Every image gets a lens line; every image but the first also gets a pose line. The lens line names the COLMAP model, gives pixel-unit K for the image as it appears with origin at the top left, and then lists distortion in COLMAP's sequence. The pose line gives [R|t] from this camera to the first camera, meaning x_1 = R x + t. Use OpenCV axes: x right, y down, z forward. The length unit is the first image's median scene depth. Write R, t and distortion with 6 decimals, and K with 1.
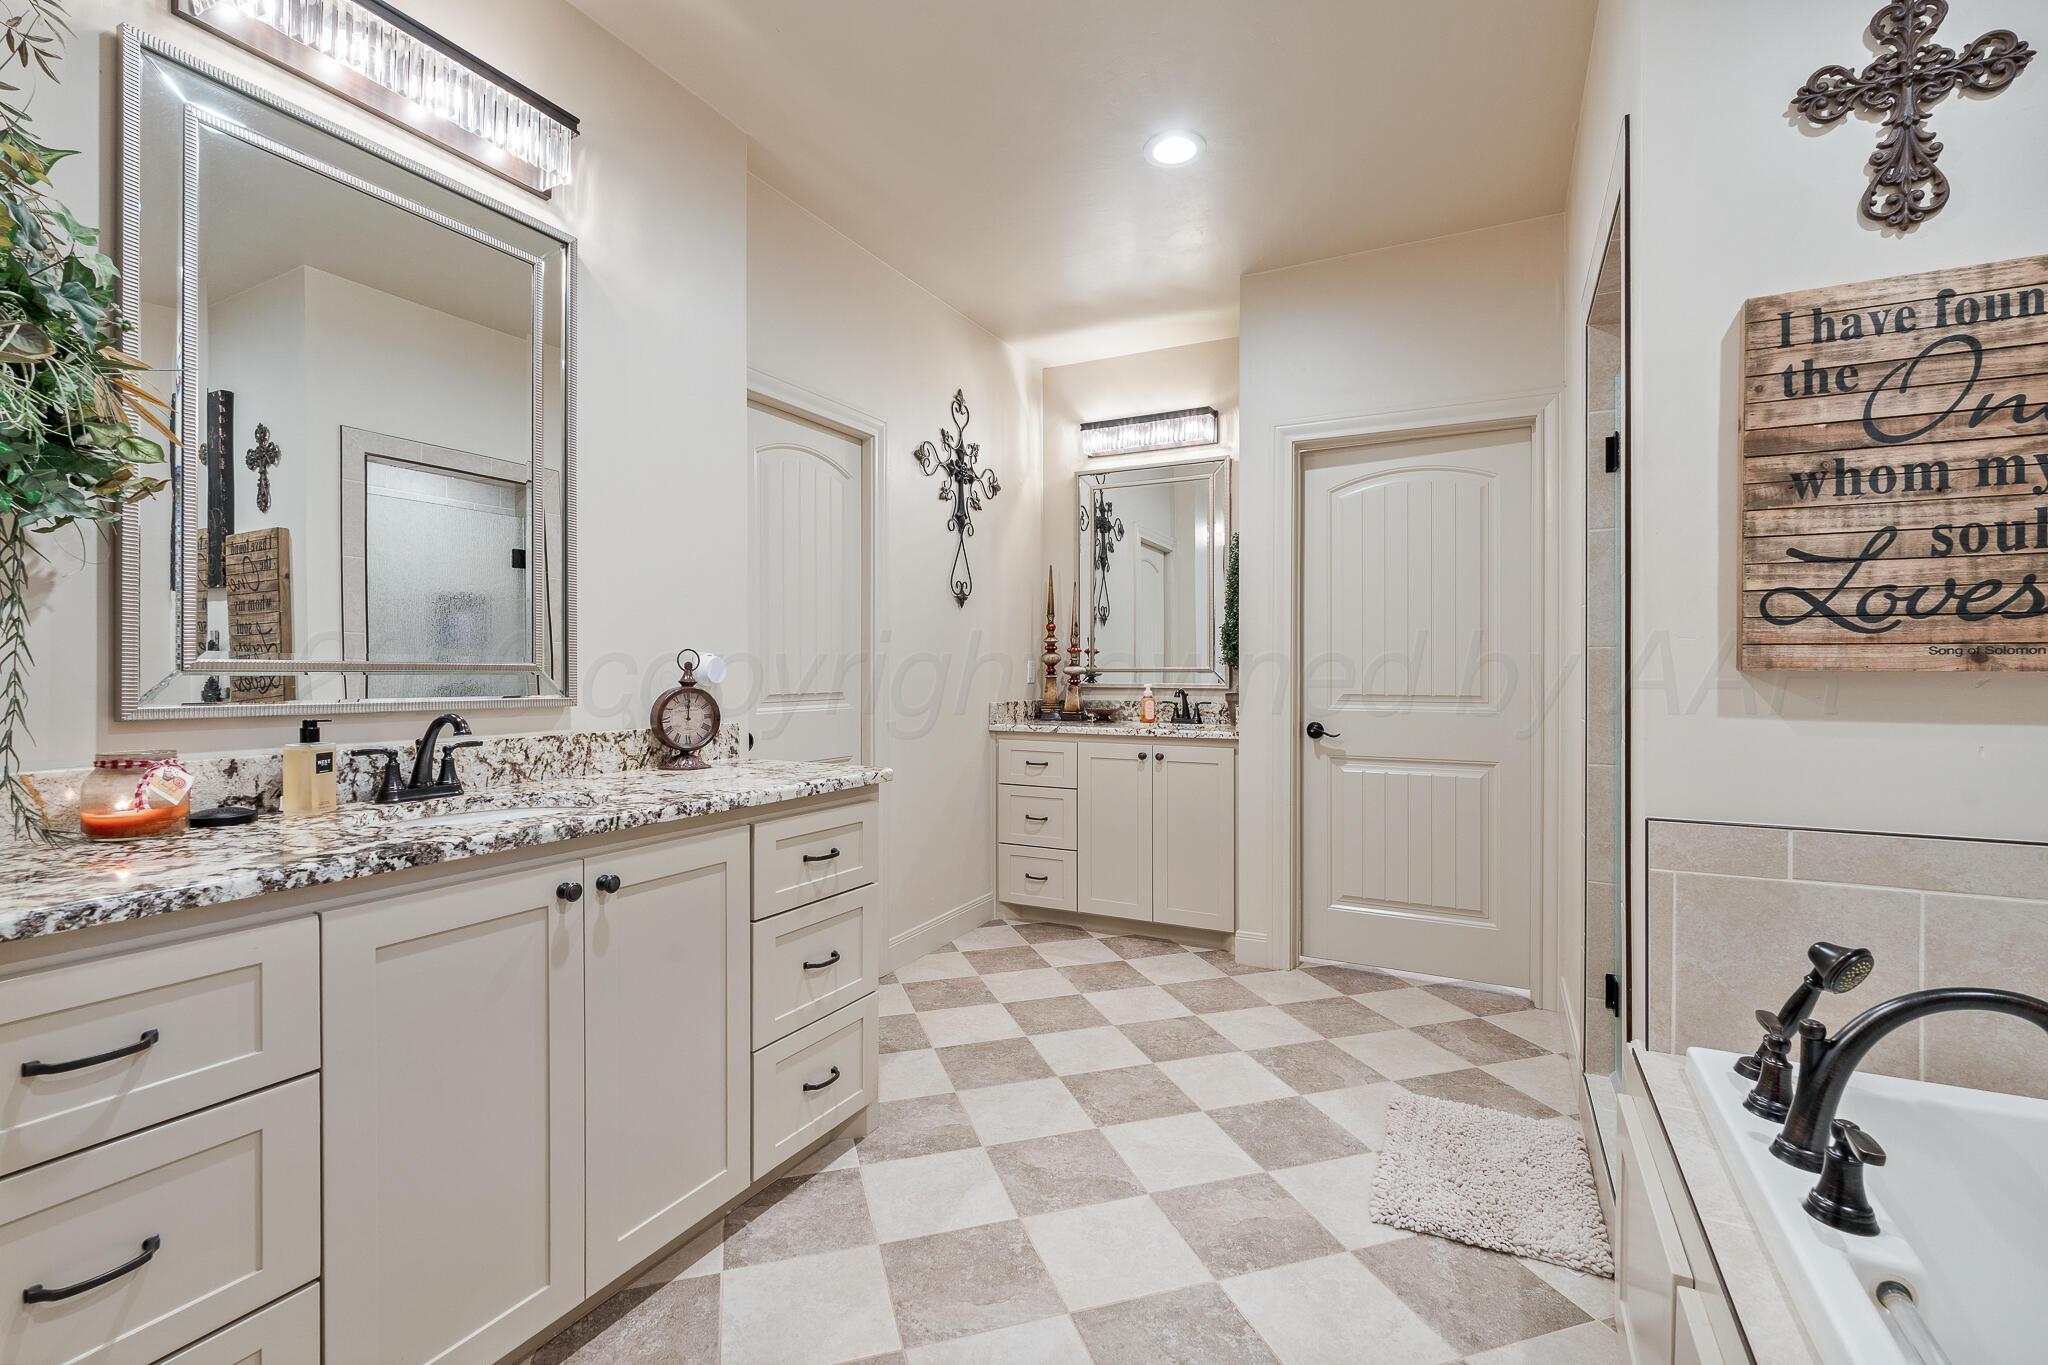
lens RADIAL K [[896.2, 0, 1018.1], [0, 896.2, 680.0], [0, 0, 1]] dist [0.000265, 0.000454]
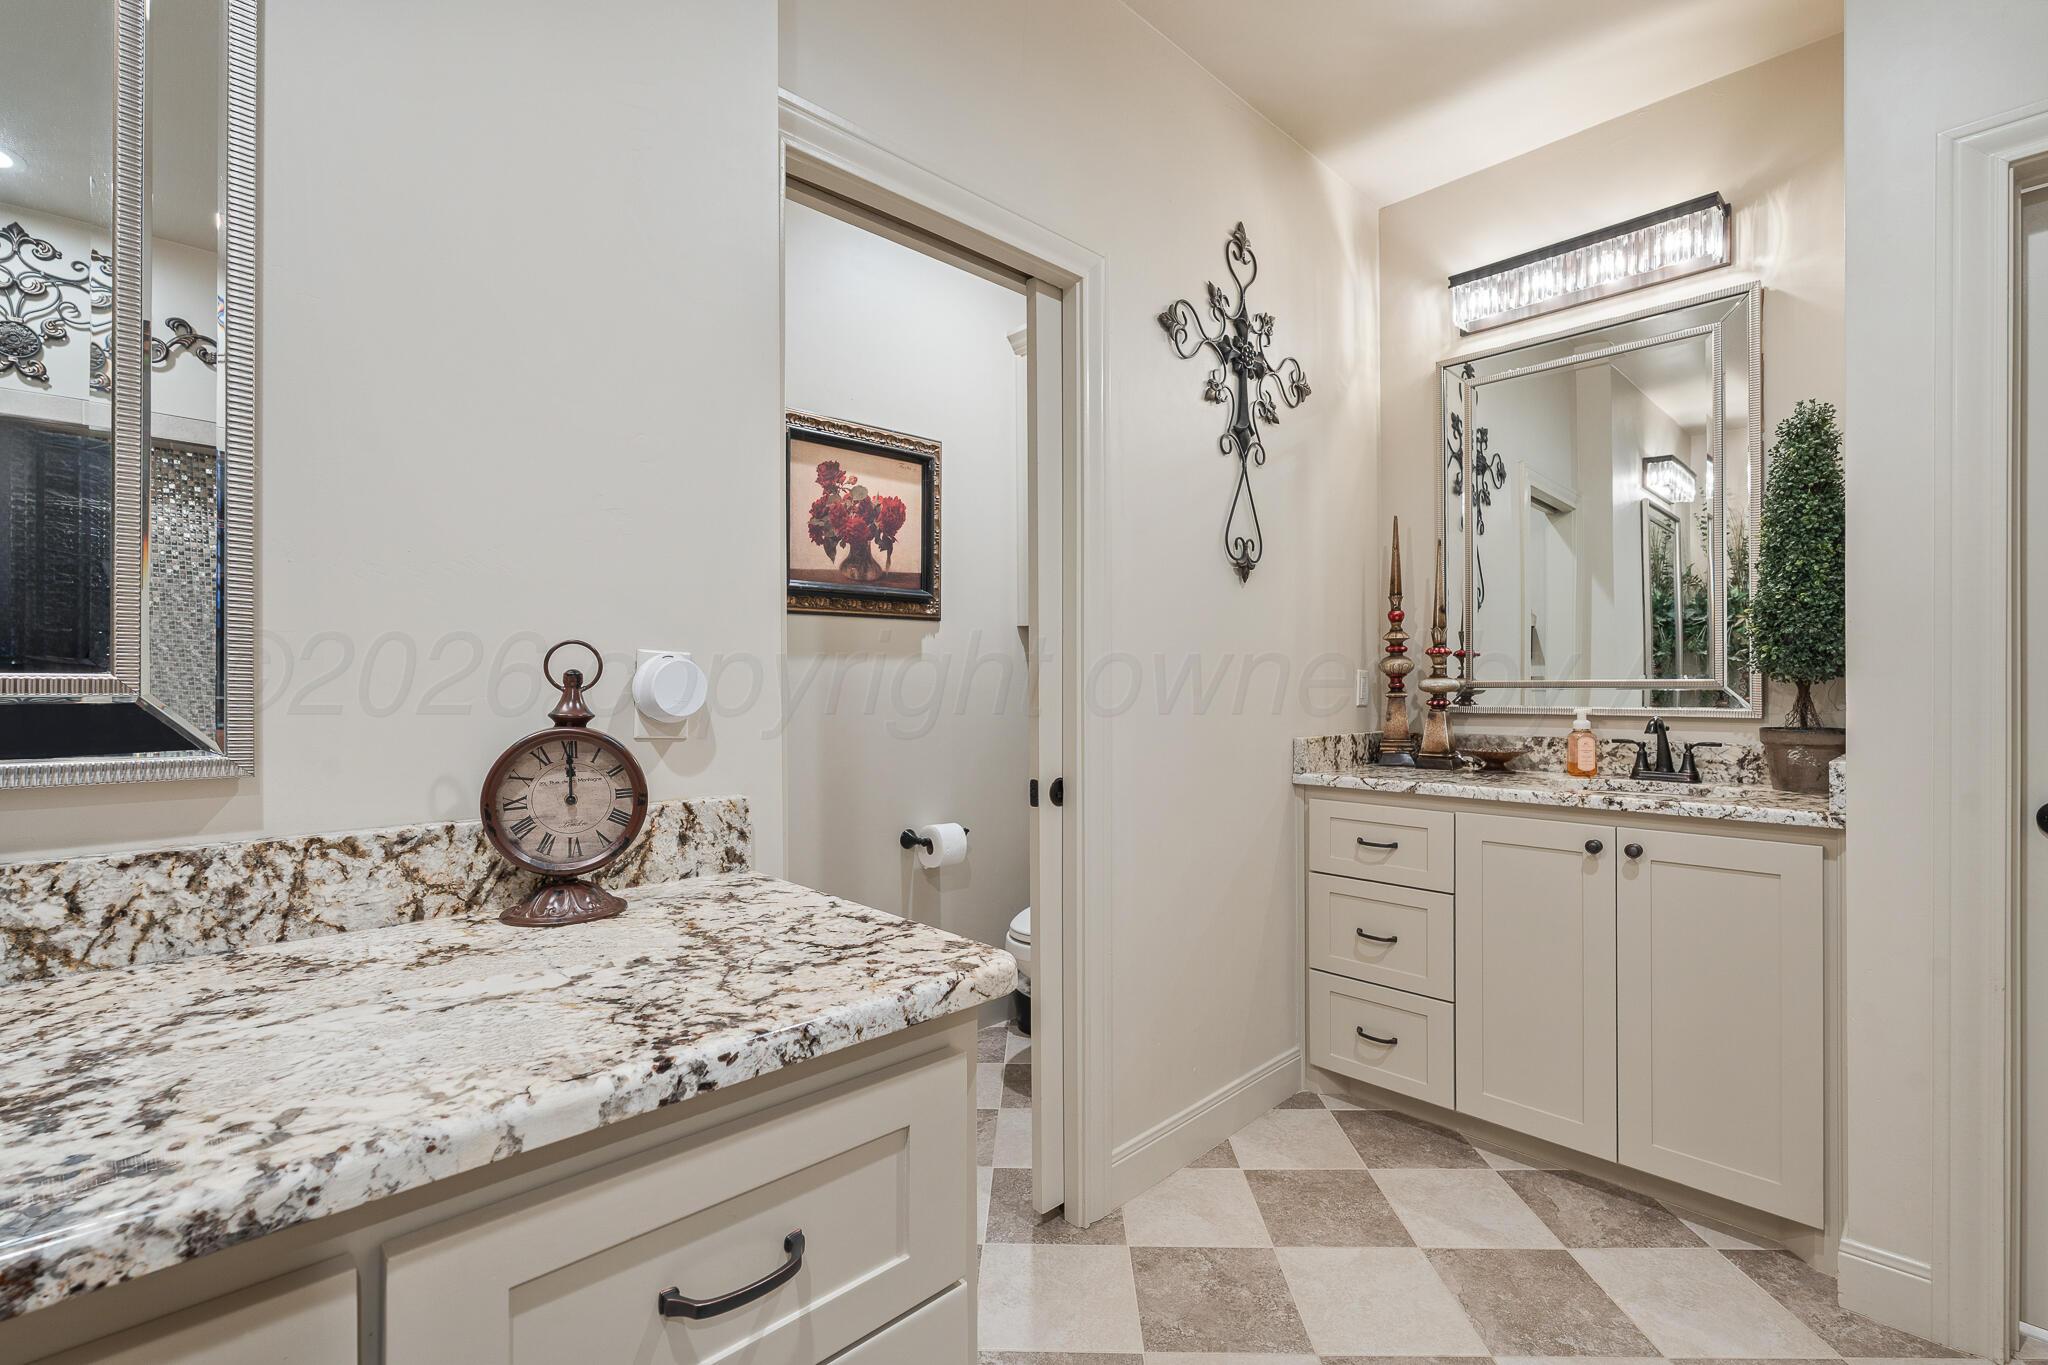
lens RADIAL K [[896.2, 0, 1029.4], [0, 896.2, 688.3], [0, 0, 1]] dist [0.000265, 0.000454]
pose [[0.949427, -0.003116, -0.313971, -0.011378], [0.000623, 0.999967, -0.008042, -0.004496], [0.313986, 0.007440, 0.949398, 0.385011]]
